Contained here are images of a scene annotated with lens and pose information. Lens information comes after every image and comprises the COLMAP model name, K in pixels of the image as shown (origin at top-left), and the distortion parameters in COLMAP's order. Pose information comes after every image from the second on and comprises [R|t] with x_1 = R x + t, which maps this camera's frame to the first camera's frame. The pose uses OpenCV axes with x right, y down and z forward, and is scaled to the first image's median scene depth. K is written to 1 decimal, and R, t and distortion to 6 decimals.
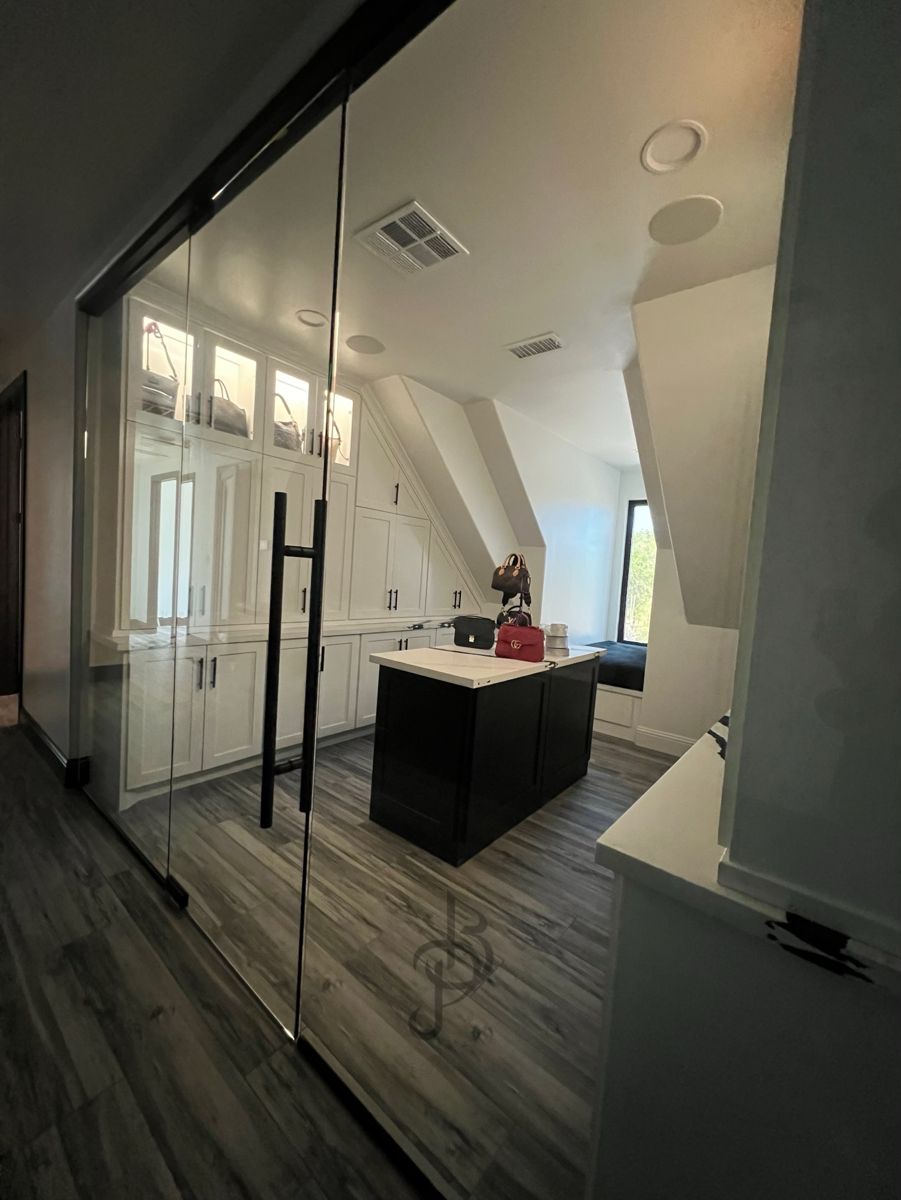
lens RADIAL K [[478.5, 0, 450.1], [0, 478.5, 600.7], [0, 0, 1]] dist [-0.002847, 0.000092]
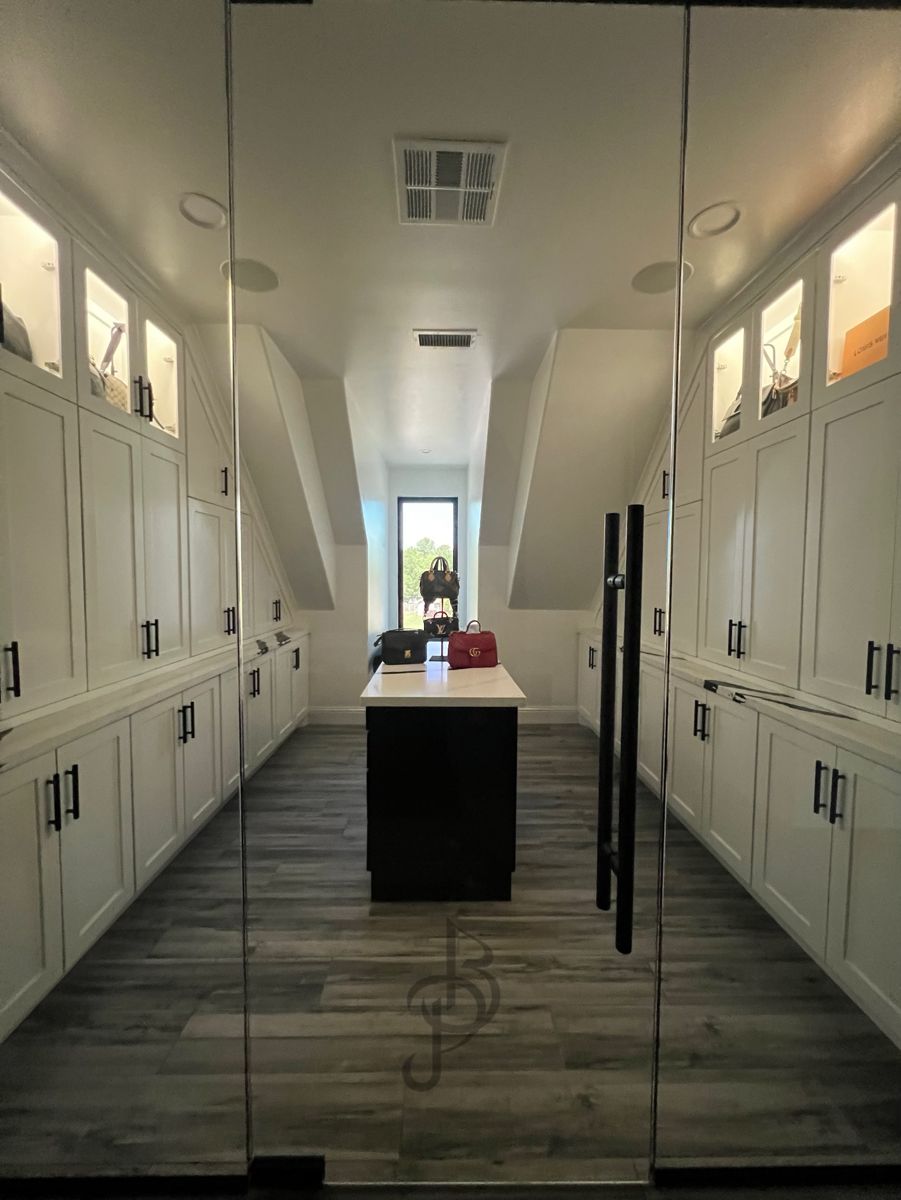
lens RADIAL K [[478.7, 0, 448.2], [0, 478.7, 599.4], [0, 0, 1]] dist [-0.001845, -0.000170]
pose [[0.763933, -0.099804, 0.637531, -0.605620], [0.085963, 0.994901, 0.052742, -0.082202], [-0.639545, 0.014513, 0.768617, 0.350132]]
